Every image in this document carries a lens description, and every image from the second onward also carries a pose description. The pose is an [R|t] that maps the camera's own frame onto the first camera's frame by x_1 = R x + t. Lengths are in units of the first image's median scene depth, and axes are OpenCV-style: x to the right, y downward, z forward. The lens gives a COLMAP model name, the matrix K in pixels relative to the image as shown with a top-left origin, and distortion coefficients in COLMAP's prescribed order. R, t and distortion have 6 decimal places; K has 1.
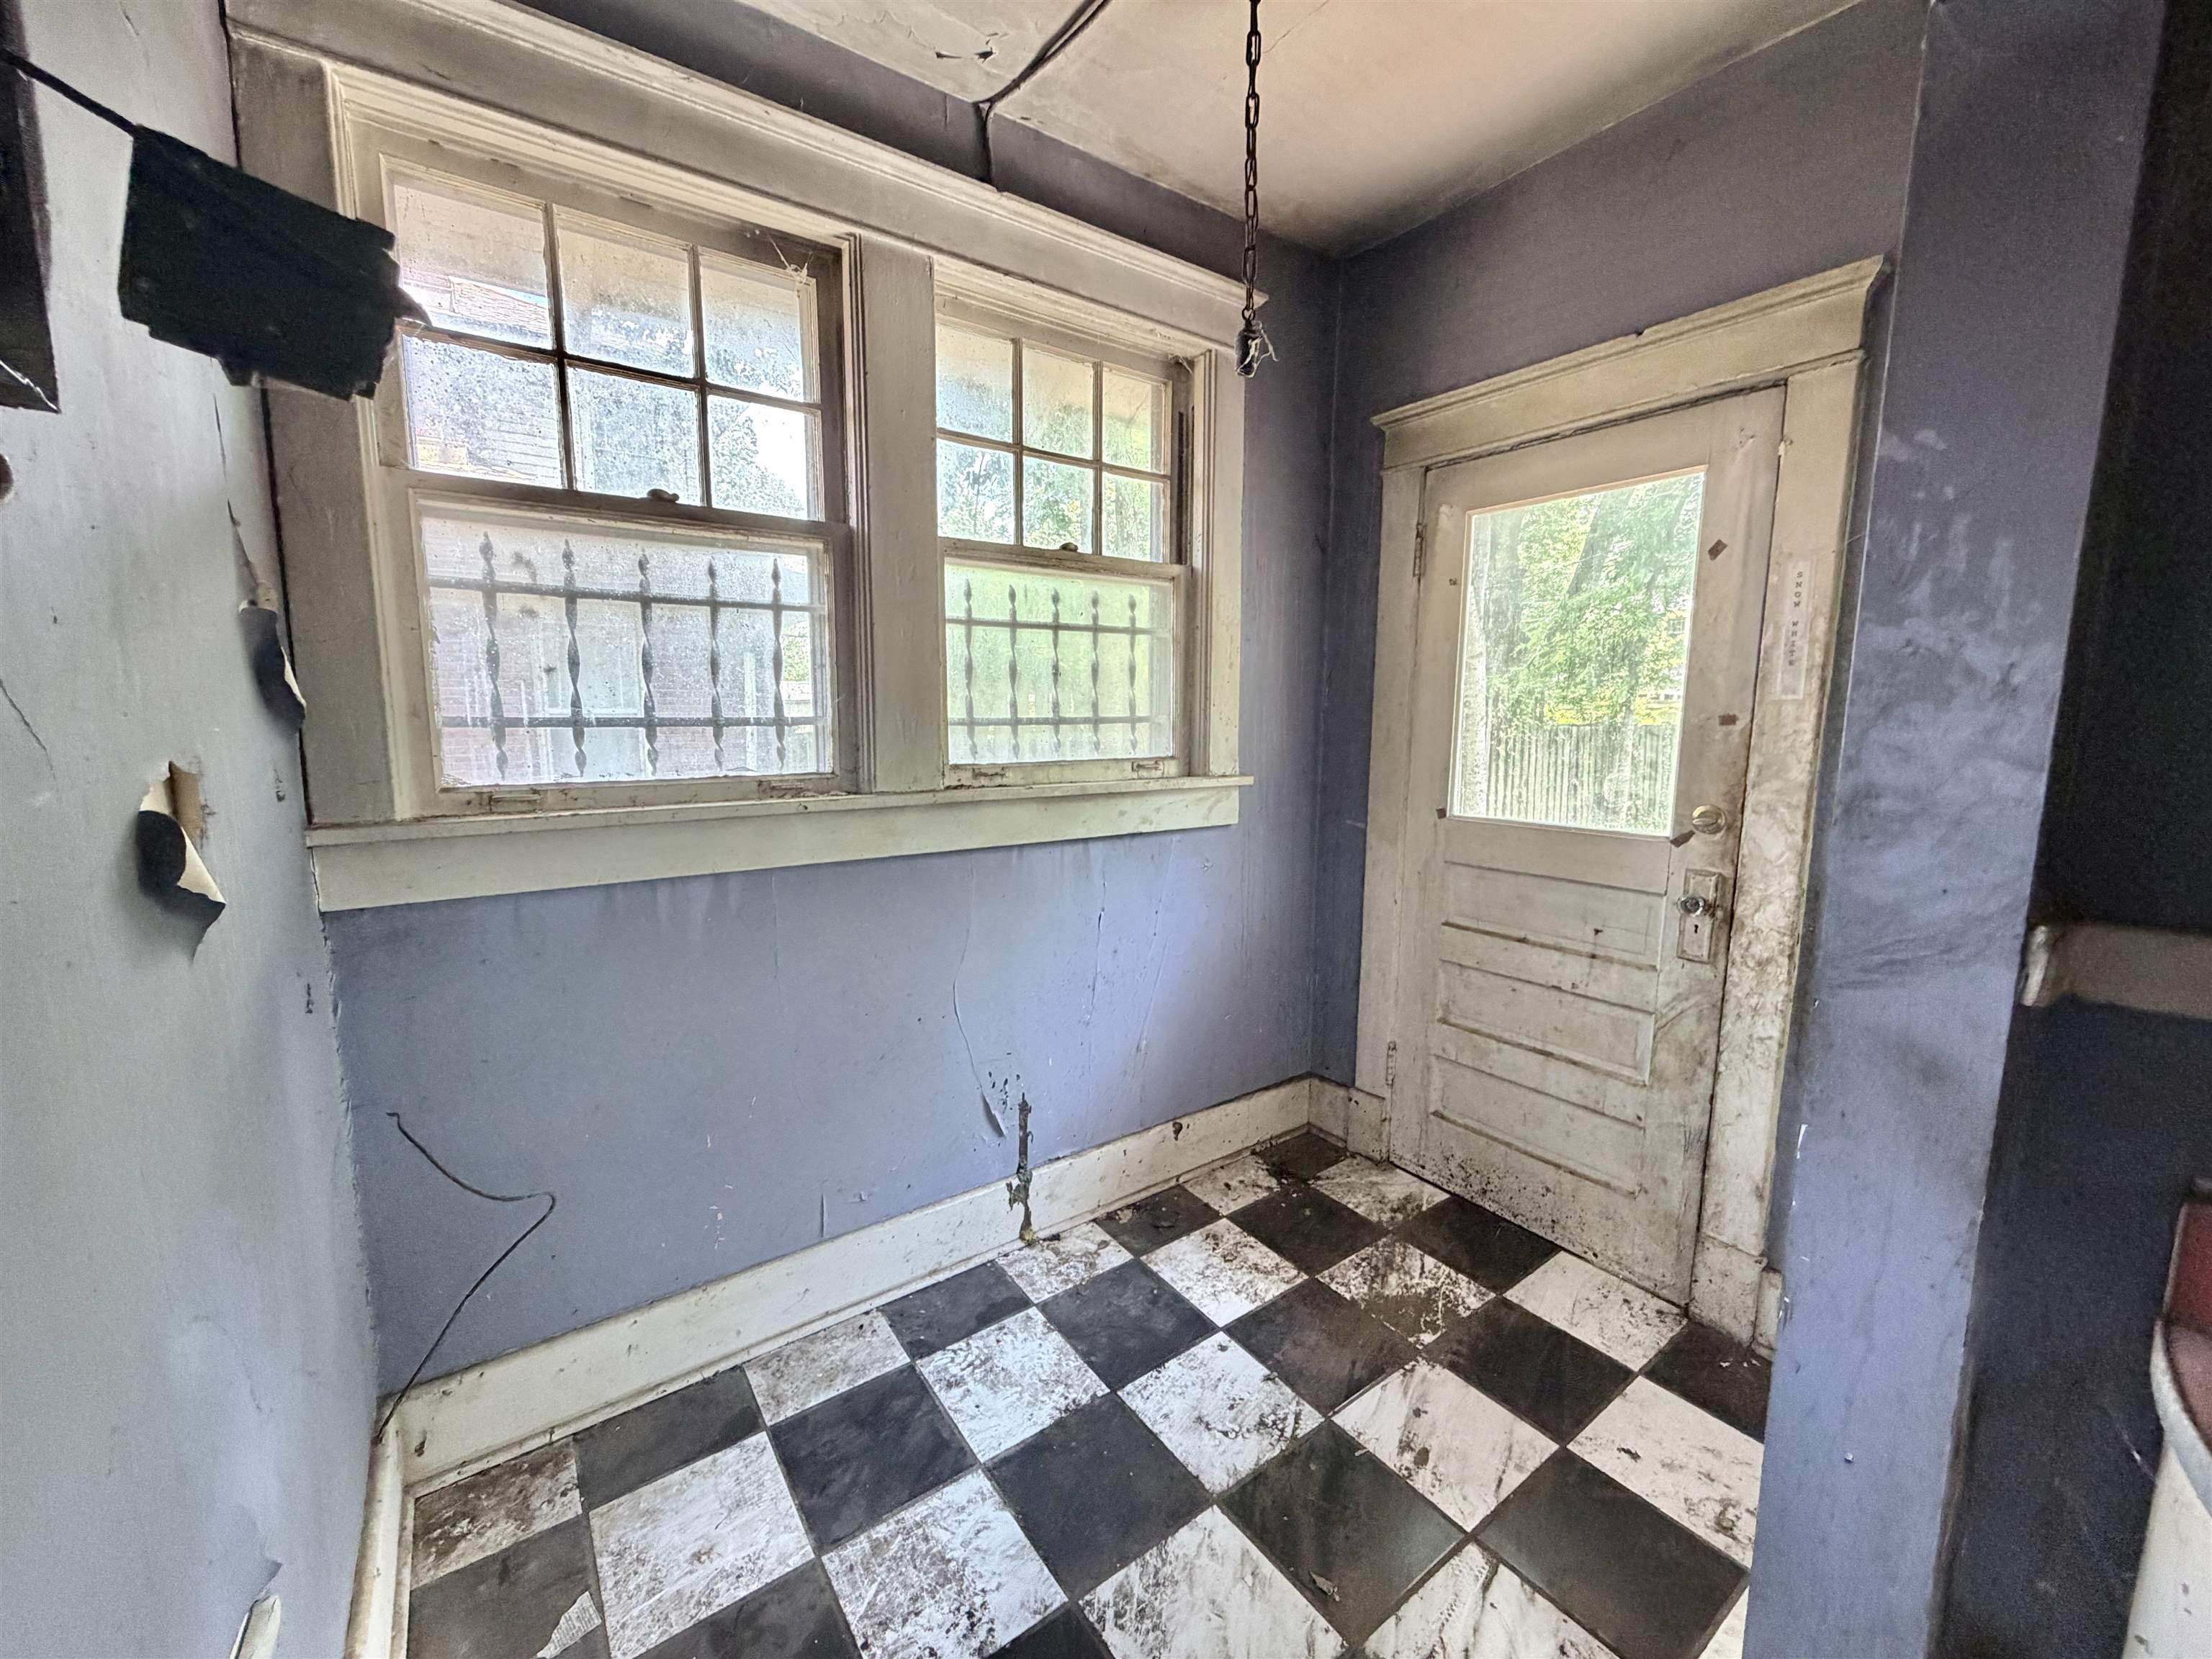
lens RADIAL K [[882.9, 0, 1098.4], [0, 882.9, 823.4], [0, 0, 1]] dist [-0.000842, 0.000117]
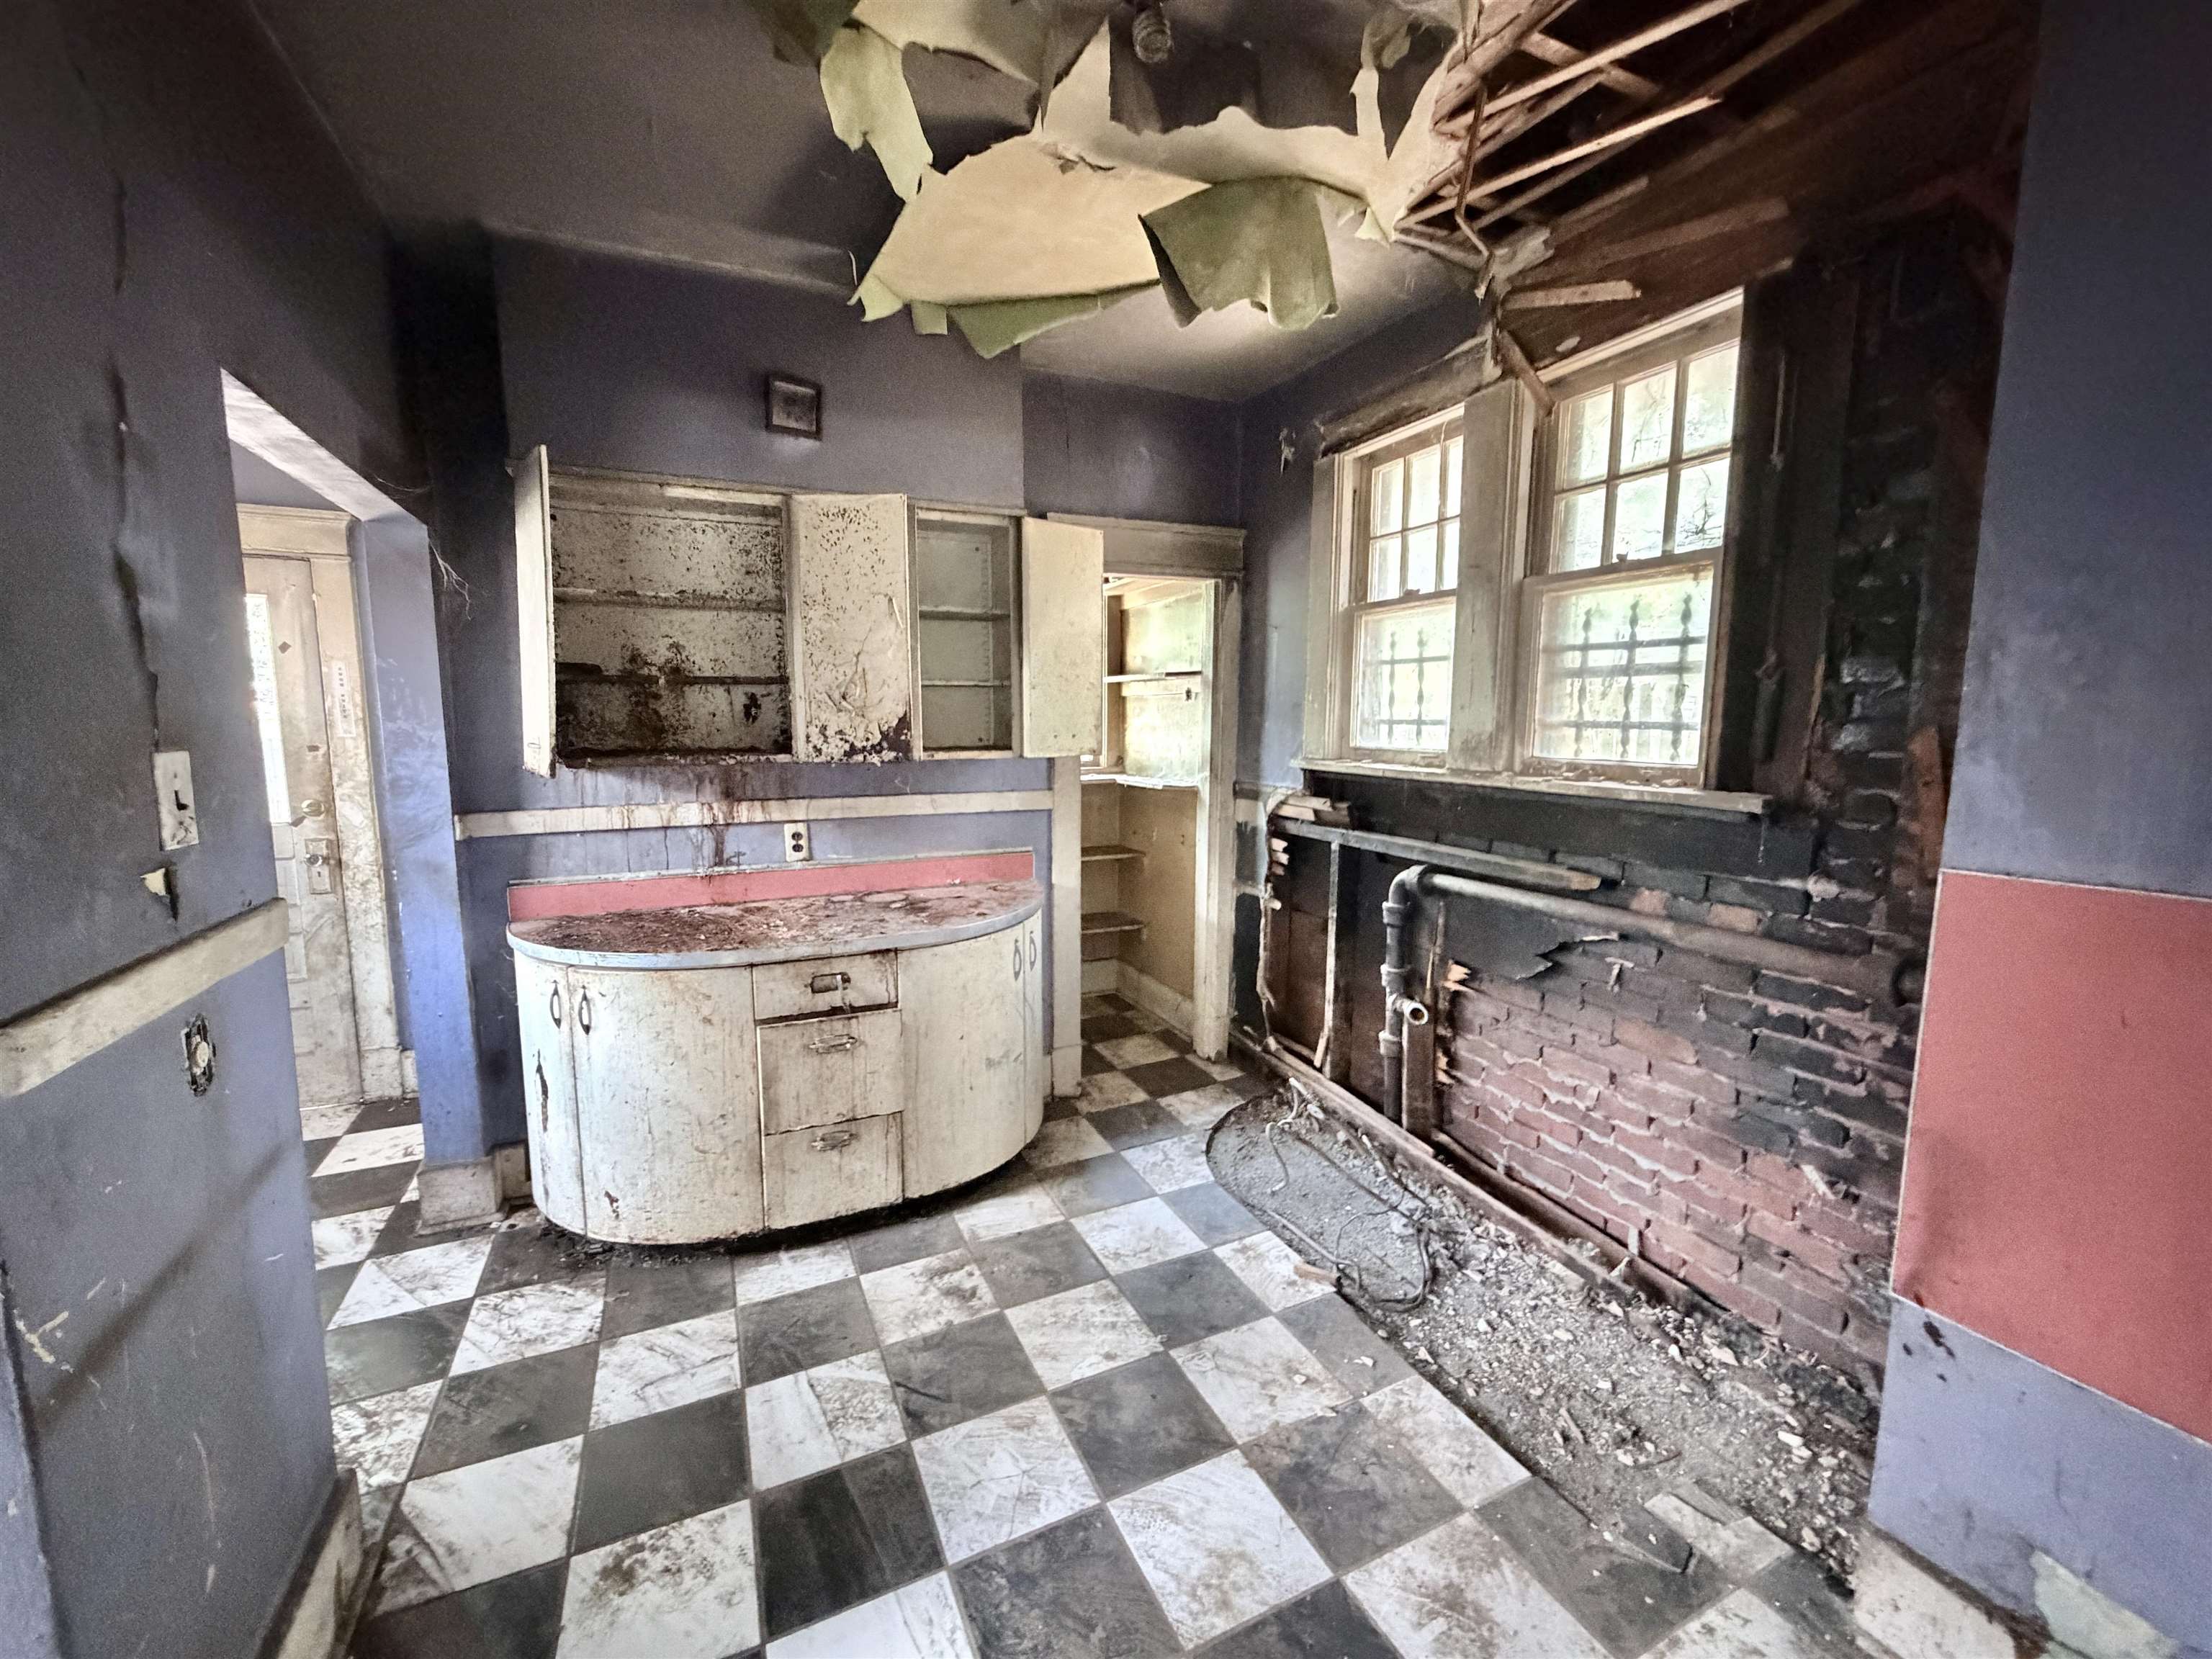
lens RADIAL K [[882.9, 0, 1099.3], [0, 882.9, 828.1], [0, 0, 1]] dist [-0.000842, 0.000117]
pose [[0.184740, -0.125304, 0.974767, -0.687513], [0.128557, 0.986398, 0.102435, 0.054991], [-0.974343, 0.106389, 0.198336, -0.801811]]
